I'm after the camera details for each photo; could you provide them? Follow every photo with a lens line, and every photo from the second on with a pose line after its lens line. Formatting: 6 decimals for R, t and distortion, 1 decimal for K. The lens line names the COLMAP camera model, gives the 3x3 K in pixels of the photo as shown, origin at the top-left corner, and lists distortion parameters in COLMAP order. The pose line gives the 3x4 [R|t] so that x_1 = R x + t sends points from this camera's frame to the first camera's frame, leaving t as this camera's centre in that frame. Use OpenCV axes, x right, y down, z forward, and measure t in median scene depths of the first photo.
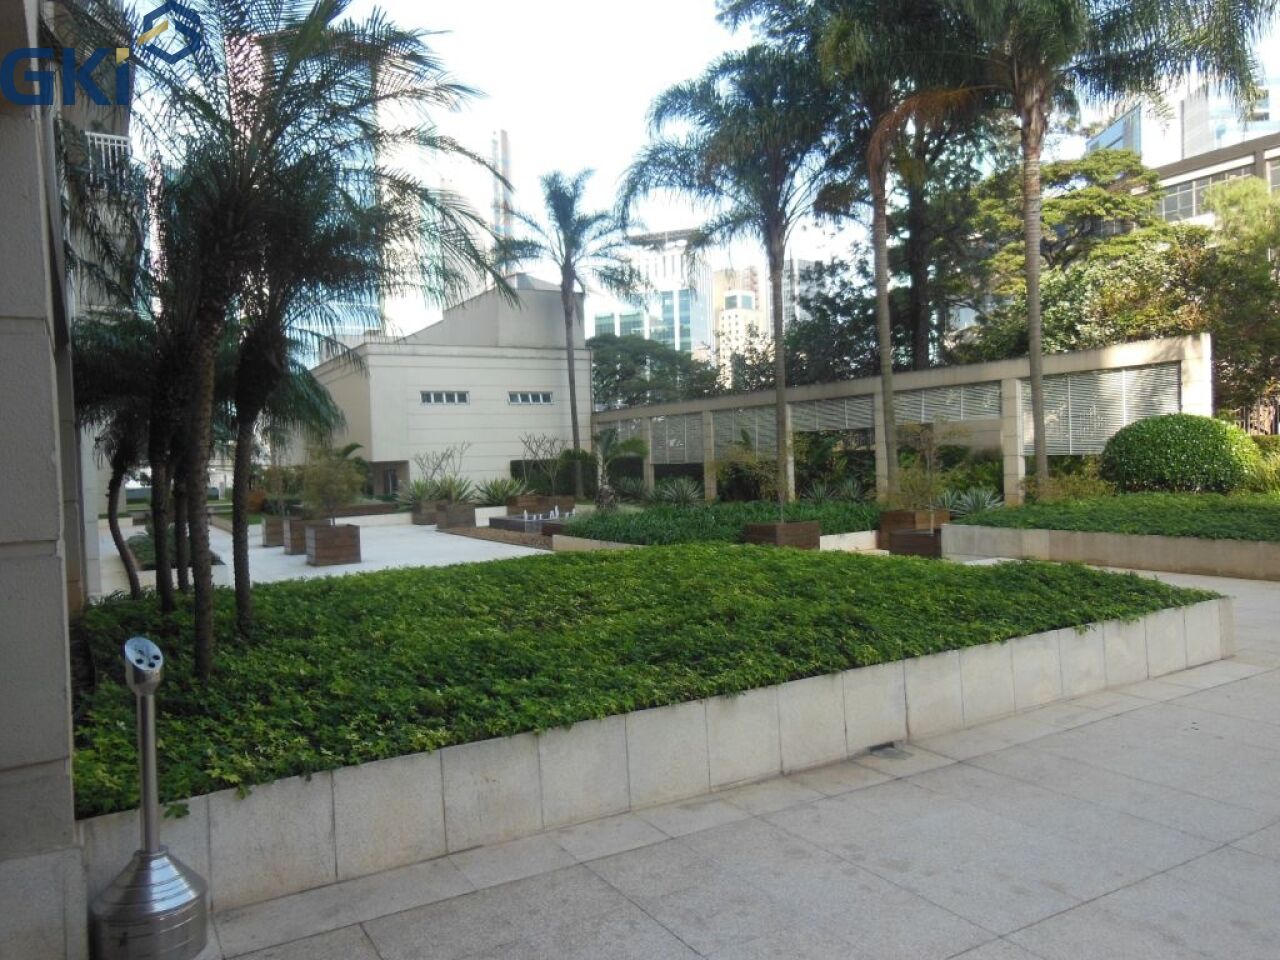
lens RADIAL K [[944.6, 0, 640.0], [0, 944.6, 480.0], [0, 0, 1]] dist [0.008018, 0.009479]
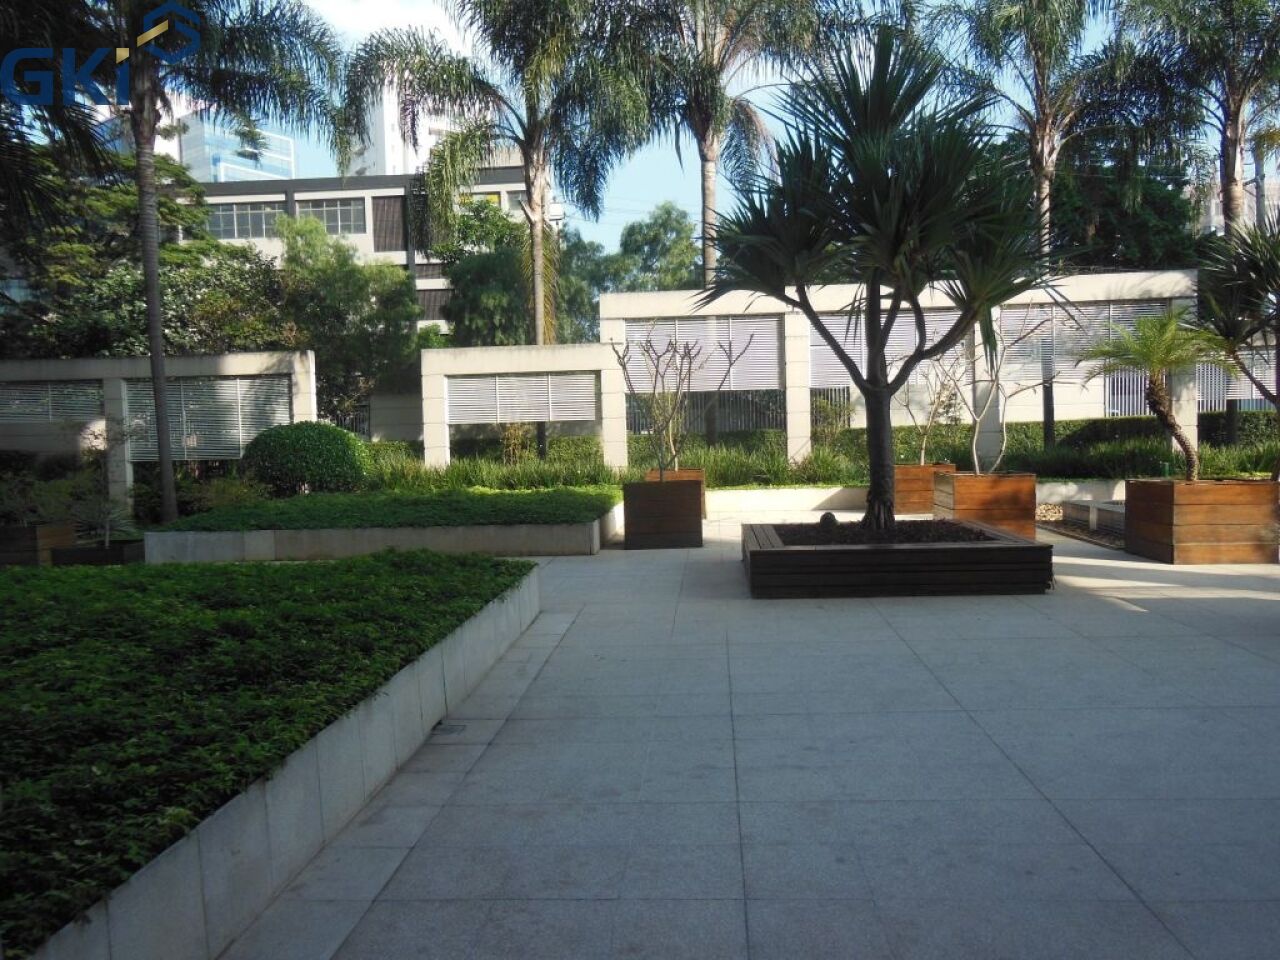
lens RADIAL K [[957.7, 0, 640.0], [0, 957.7, 480.0], [0, 0, 1]] dist [-0.001478, 0.067464]
pose [[0.564553, -0.017219, 0.825217, -0.204816], [0.025406, 0.999671, 0.003478, 0.004895], [-0.825006, 0.019001, 0.564805, 0.087442]]
